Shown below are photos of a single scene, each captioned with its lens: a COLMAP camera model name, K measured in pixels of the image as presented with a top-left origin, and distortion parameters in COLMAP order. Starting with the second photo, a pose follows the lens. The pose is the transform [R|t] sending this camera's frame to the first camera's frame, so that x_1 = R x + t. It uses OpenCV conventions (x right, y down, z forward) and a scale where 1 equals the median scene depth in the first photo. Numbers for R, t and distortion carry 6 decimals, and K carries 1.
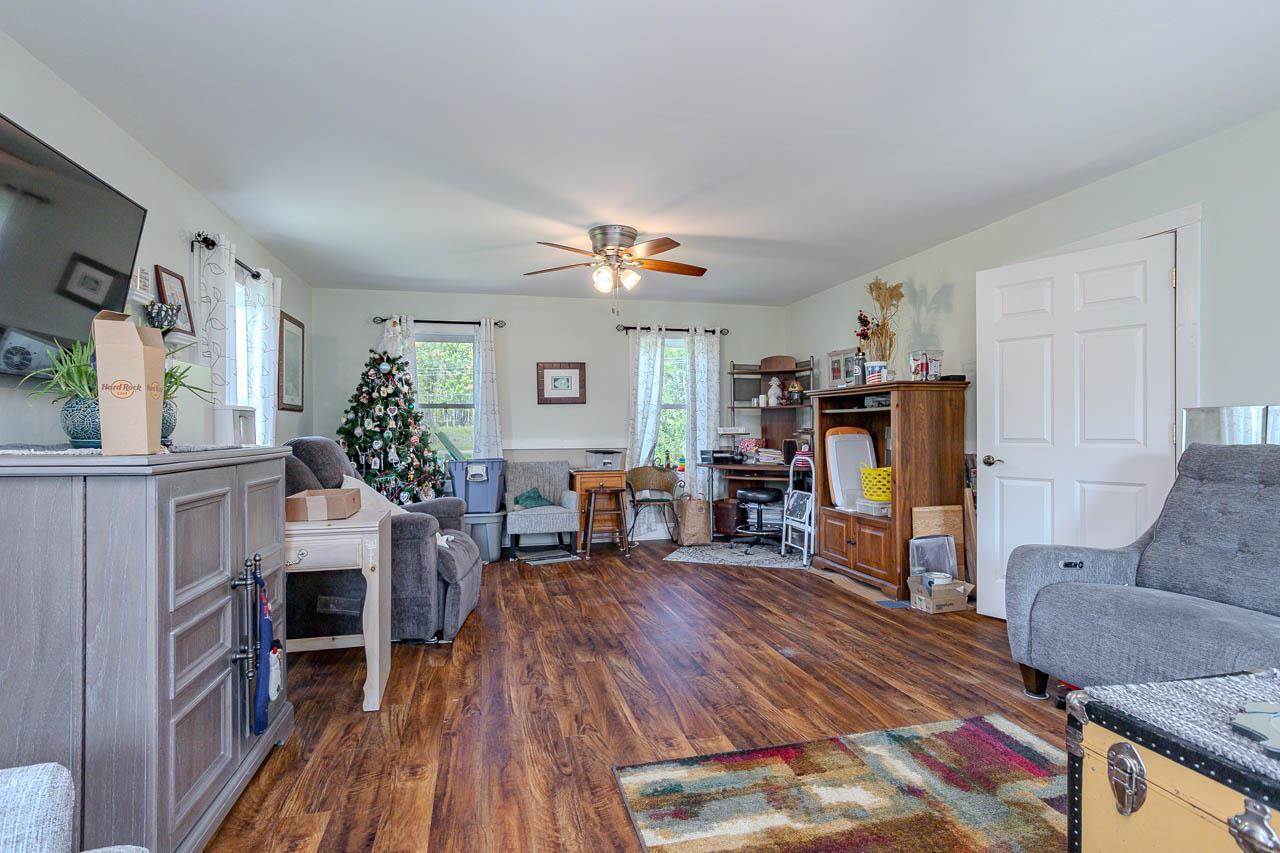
lens RADIAL K [[631.9, 0, 639.4], [0, 631.9, 428.1], [0, 0, 1]] dist [-0.038202, 0.024185]
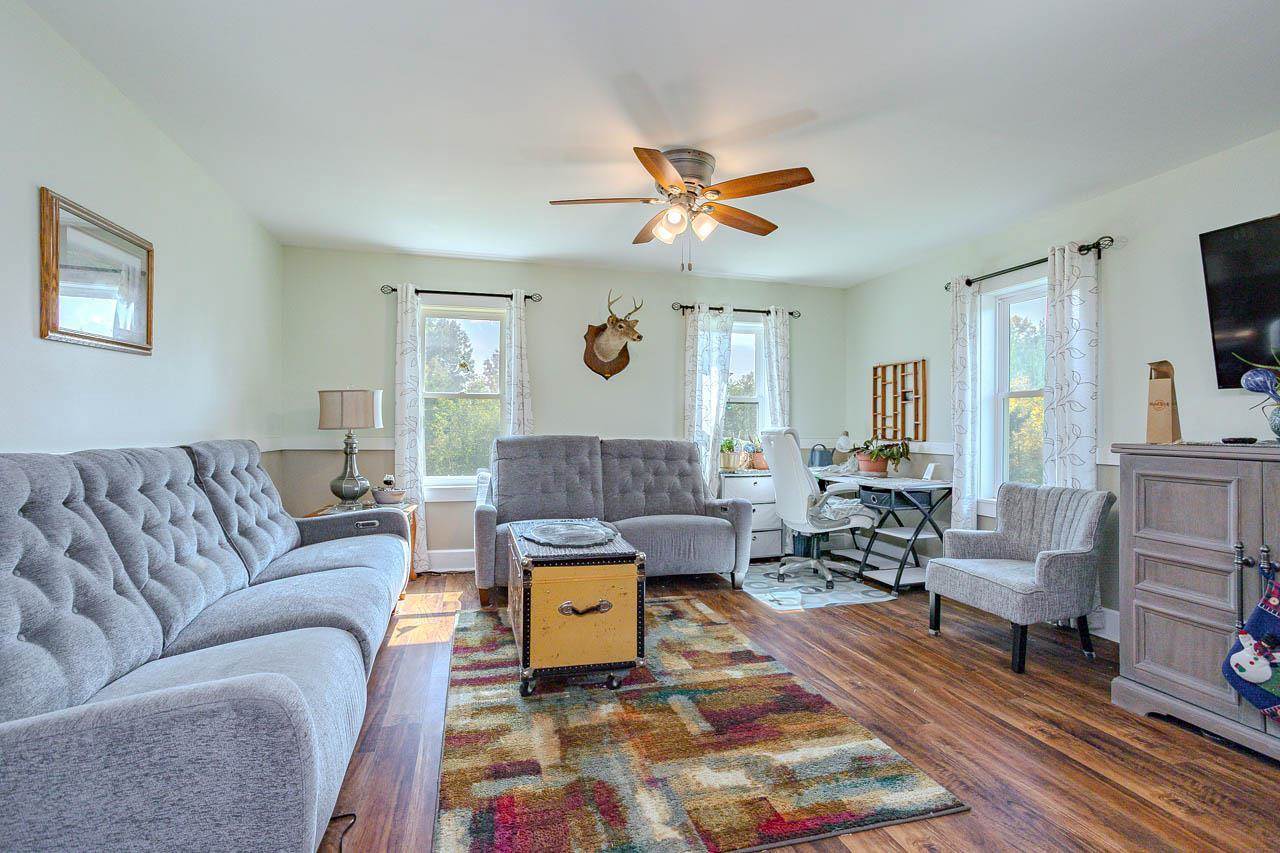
lens RADIAL K [[631.9, 0, 640.1], [0, 631.9, 425.3], [0, 0, 1]] dist [-0.038202, 0.024185]
pose [[-0.999872, -0.001176, -0.015927, 0.483584], [-0.001074, 0.999979, -0.006362, 0.000662], [0.015934, -0.006344, -0.999853, 2.055680]]
